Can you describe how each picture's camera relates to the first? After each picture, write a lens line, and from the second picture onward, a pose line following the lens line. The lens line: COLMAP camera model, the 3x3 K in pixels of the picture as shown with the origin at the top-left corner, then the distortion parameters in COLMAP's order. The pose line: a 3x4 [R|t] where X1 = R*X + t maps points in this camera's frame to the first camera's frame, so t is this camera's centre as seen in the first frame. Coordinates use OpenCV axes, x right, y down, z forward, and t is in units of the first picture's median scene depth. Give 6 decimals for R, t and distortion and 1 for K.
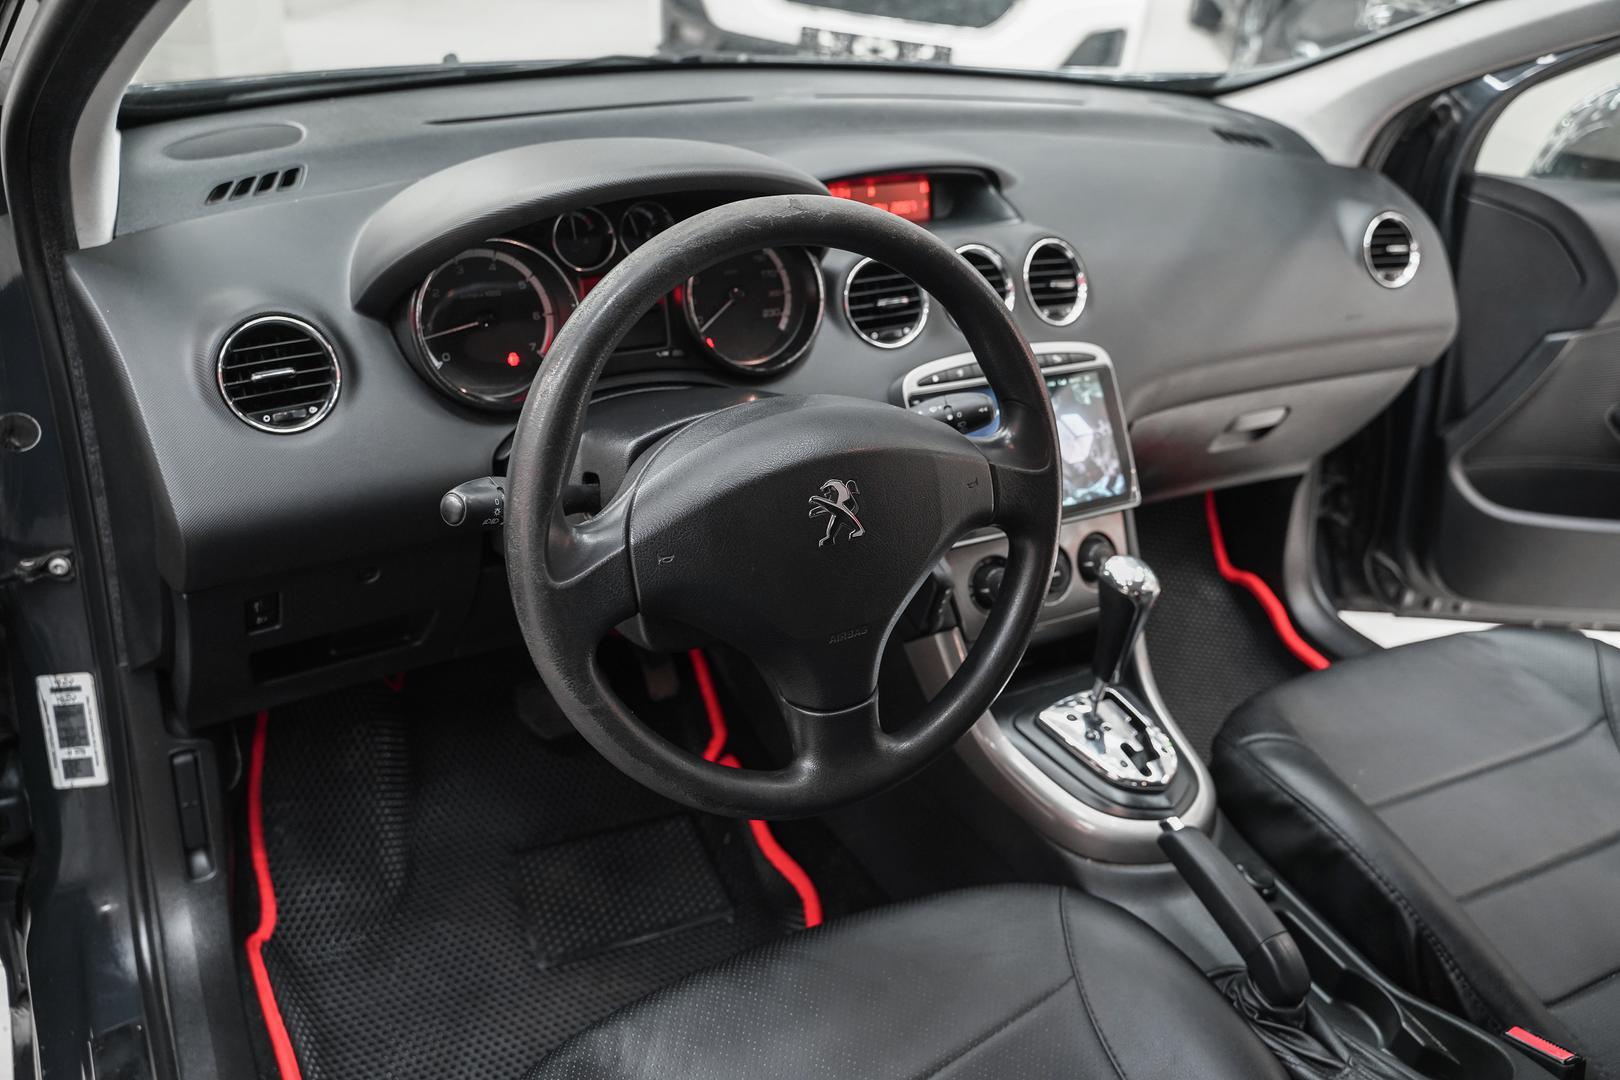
lens RADIAL K [[1285.2, 0, 826.8], [0, 1285.2, 542.8], [0, 0, 1]] dist [-0.047236, 0.060215]
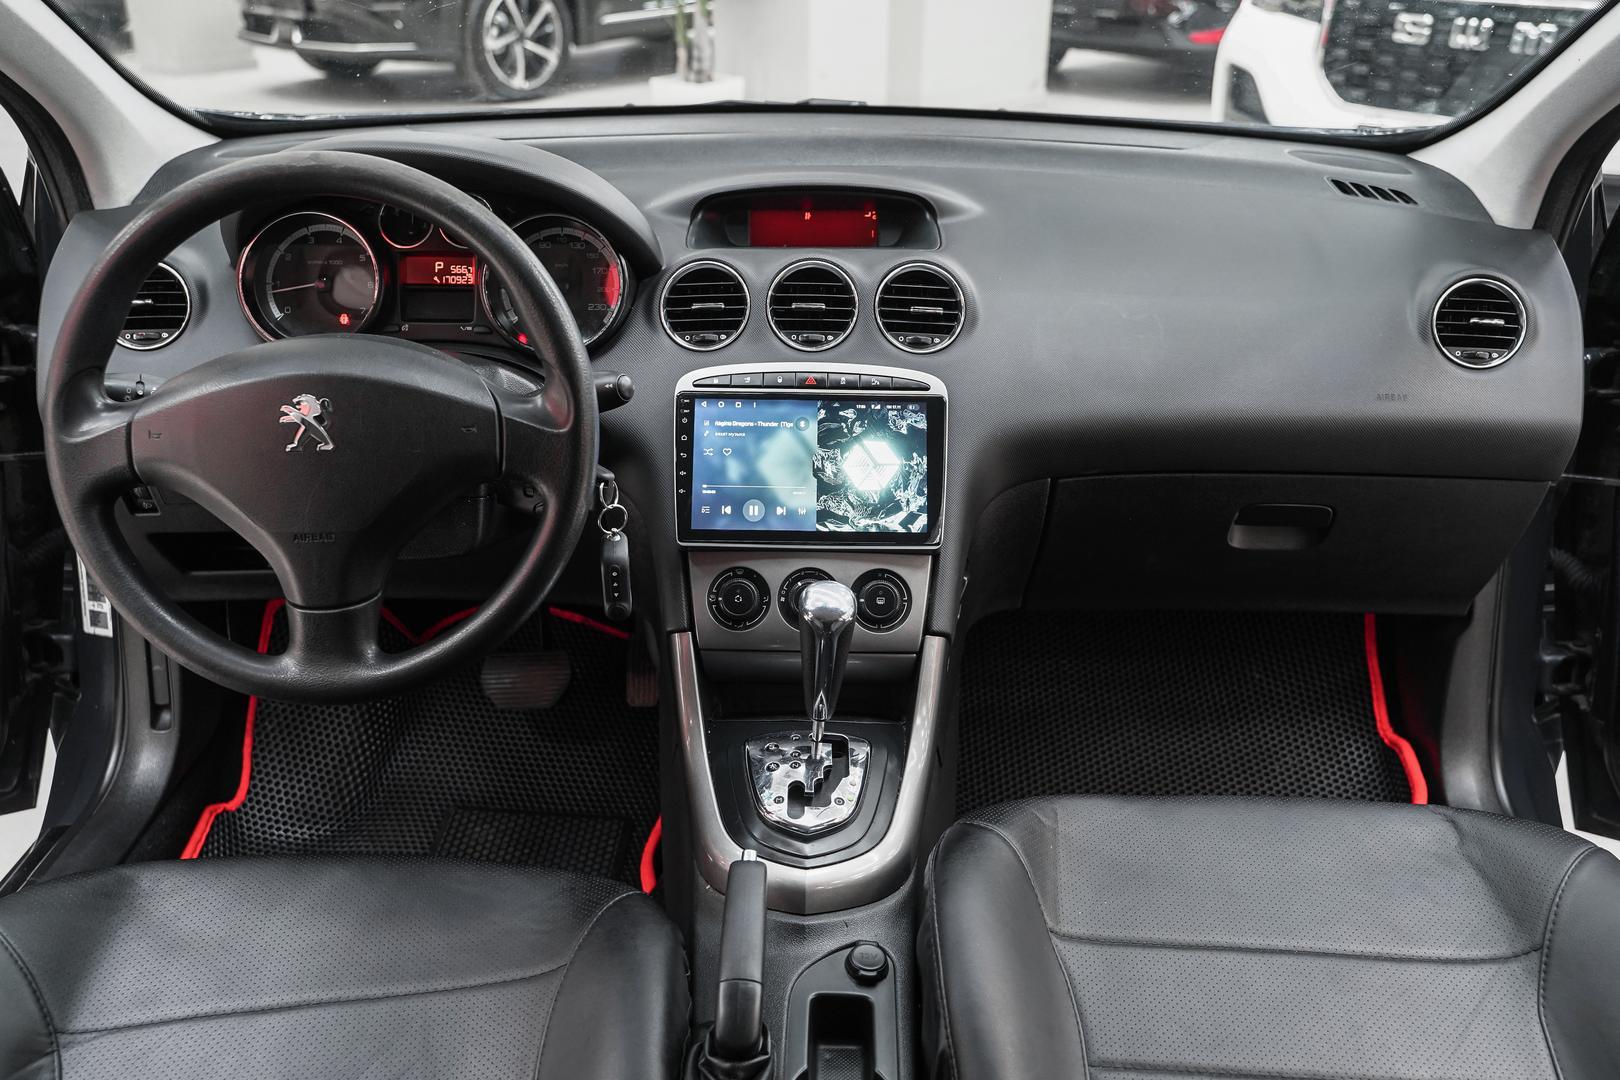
lens RADIAL K [[1378.6, 0, 810.0], [0, 1378.6, 540.0], [0, 0, 1]] dist [-0.039399, 0.084896]
pose [[0.861663, 0.140030, -0.487778, 0.639833], [-0.193901, 0.979094, -0.061452, 0.041361], [0.468976, 0.147532, 0.870802, 0.112092]]
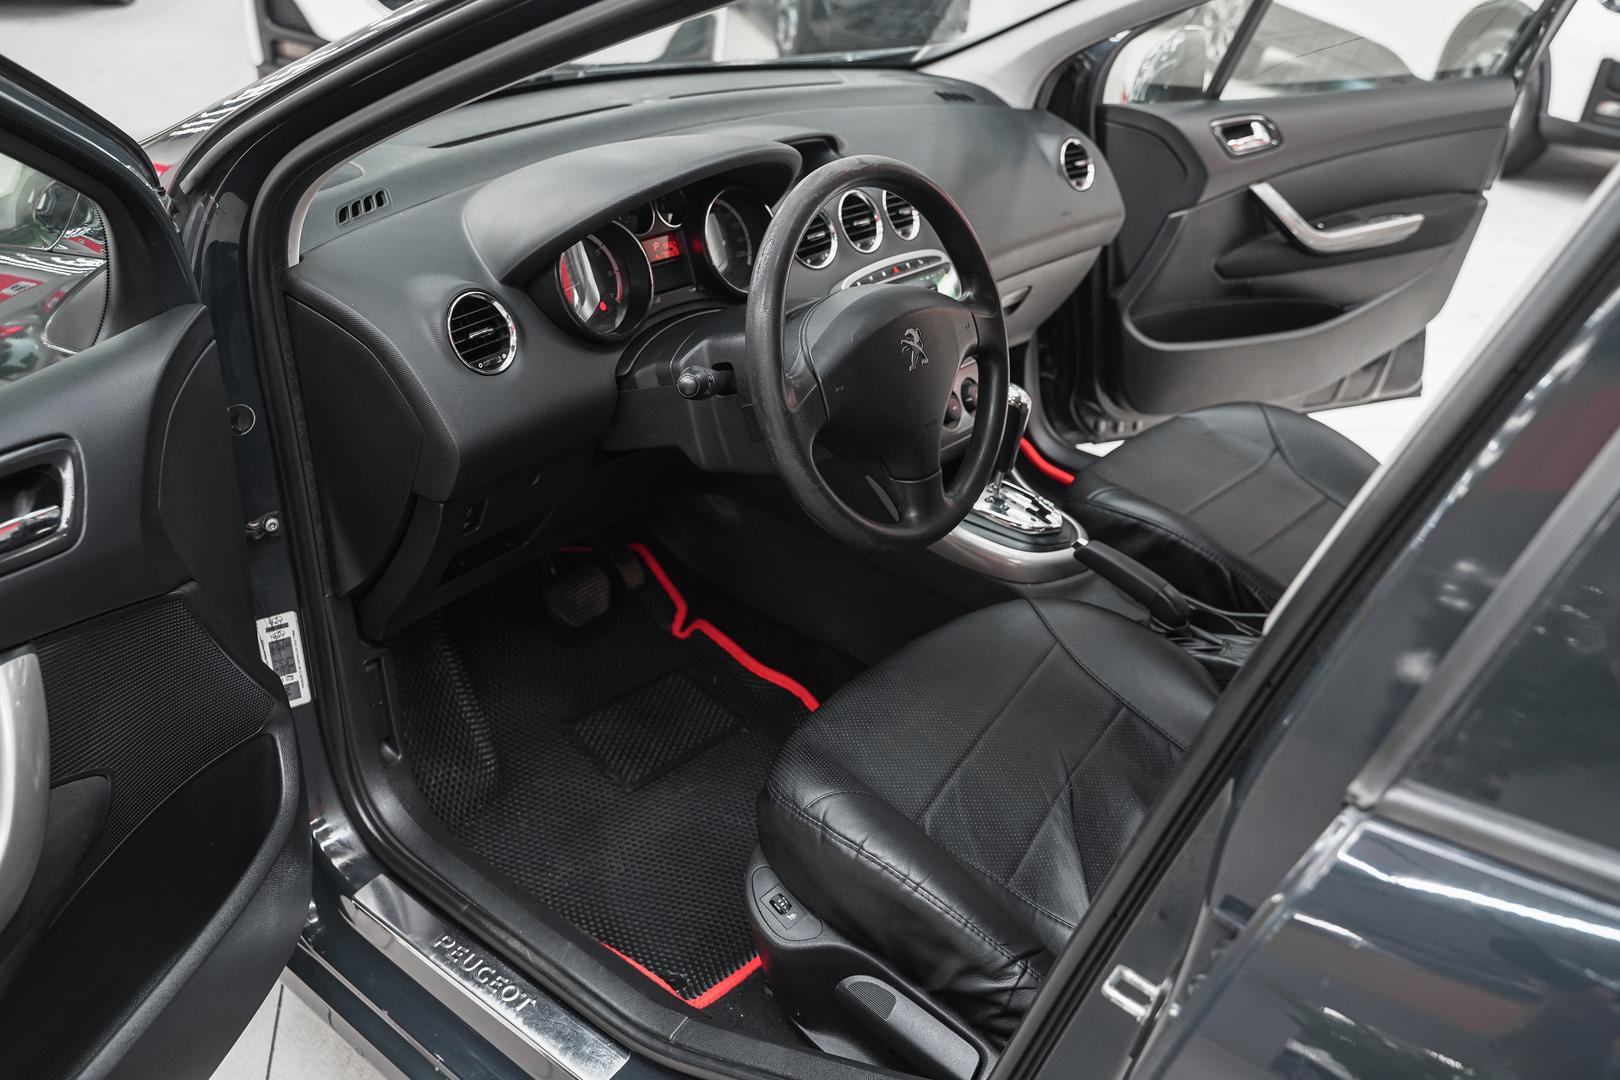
lens RADIAL K [[1285.2, 0, 826.8], [0, 1285.2, 542.8], [0, 0, 1]] dist [-0.047236, 0.060215]
pose [[0.931456, -0.204889, 0.300684, -0.405798], [0.201459, 0.978565, 0.042727, 0.079390], [-0.302993, 0.020777, 0.952766, -0.318224]]
